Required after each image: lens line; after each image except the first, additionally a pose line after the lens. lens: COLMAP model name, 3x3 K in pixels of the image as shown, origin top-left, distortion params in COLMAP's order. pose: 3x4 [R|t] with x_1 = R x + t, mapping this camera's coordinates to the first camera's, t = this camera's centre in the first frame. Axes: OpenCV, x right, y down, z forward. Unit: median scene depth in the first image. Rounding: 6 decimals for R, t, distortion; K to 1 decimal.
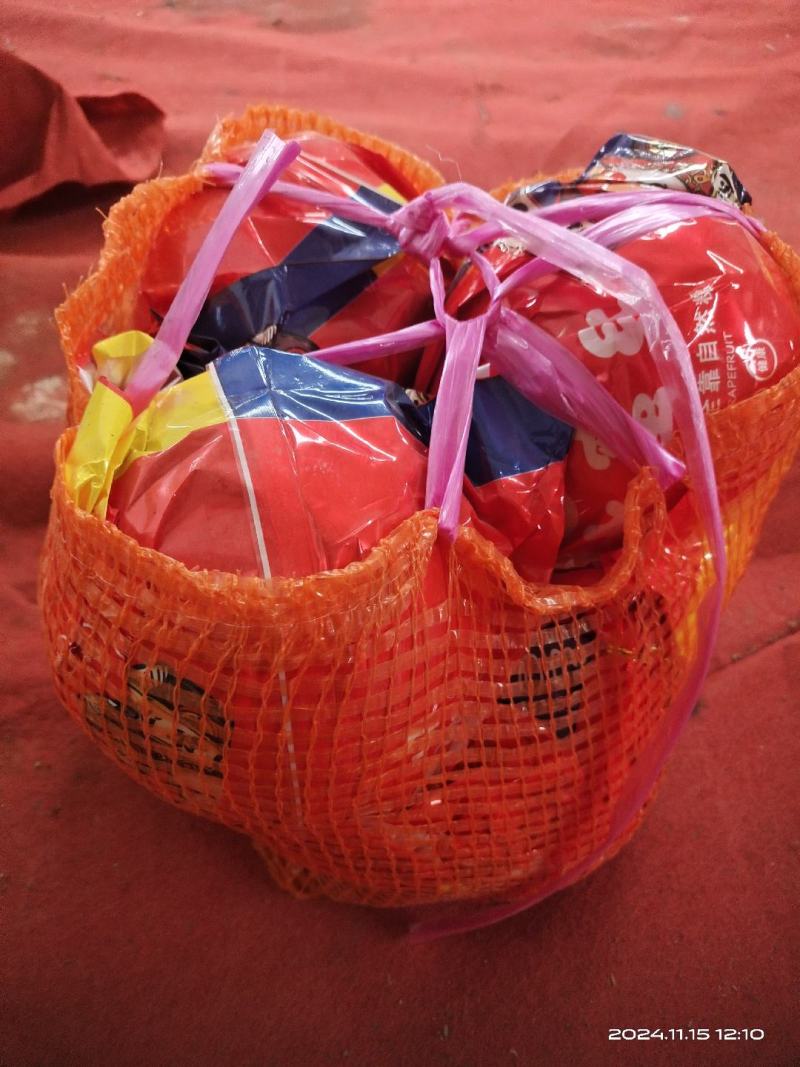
lens RADIAL K [[868.7, 0, 407.7], [0, 868.7, 535.2], [0, 0, 1]] dist [0.058726, -0.115523]
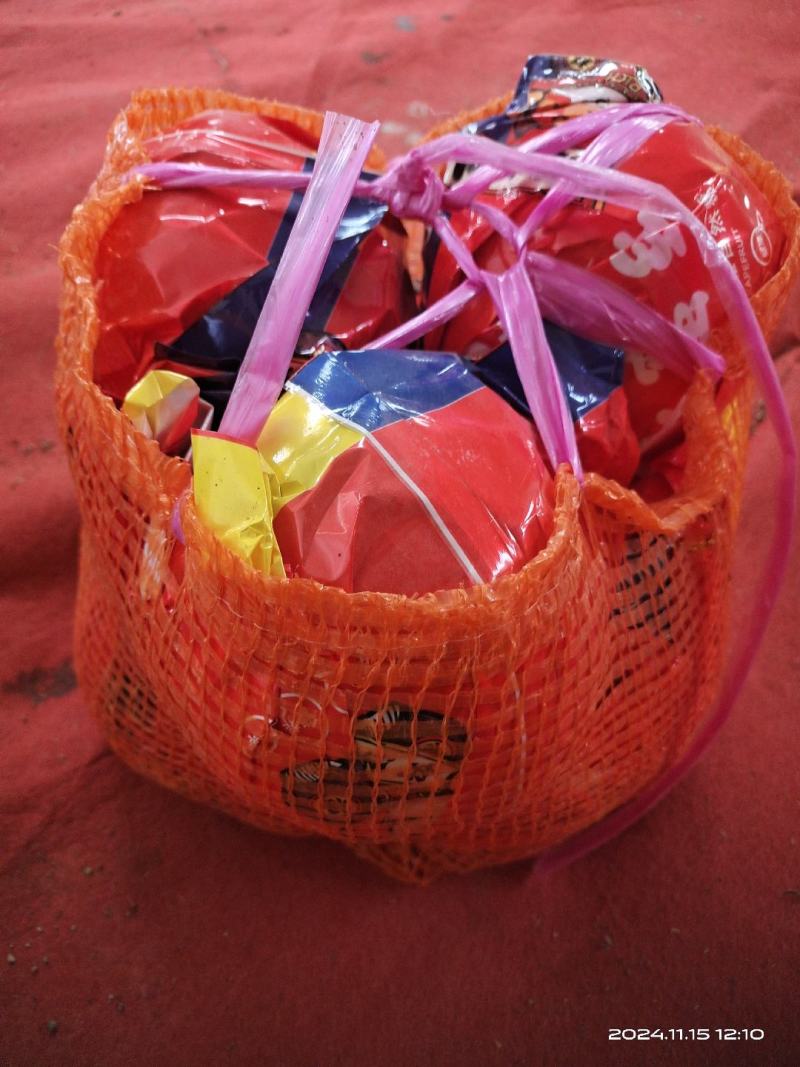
lens RADIAL K [[868.7, 0, 407.7], [0, 868.7, 535.2], [0, 0, 1]] dist [0.058726, -0.115523]
pose [[0.915332, -0.307990, 0.259440, -0.387073], [0.290074, 0.951146, 0.105726, -0.103101], [-0.279328, -0.021518, 0.959955, 0.082266]]
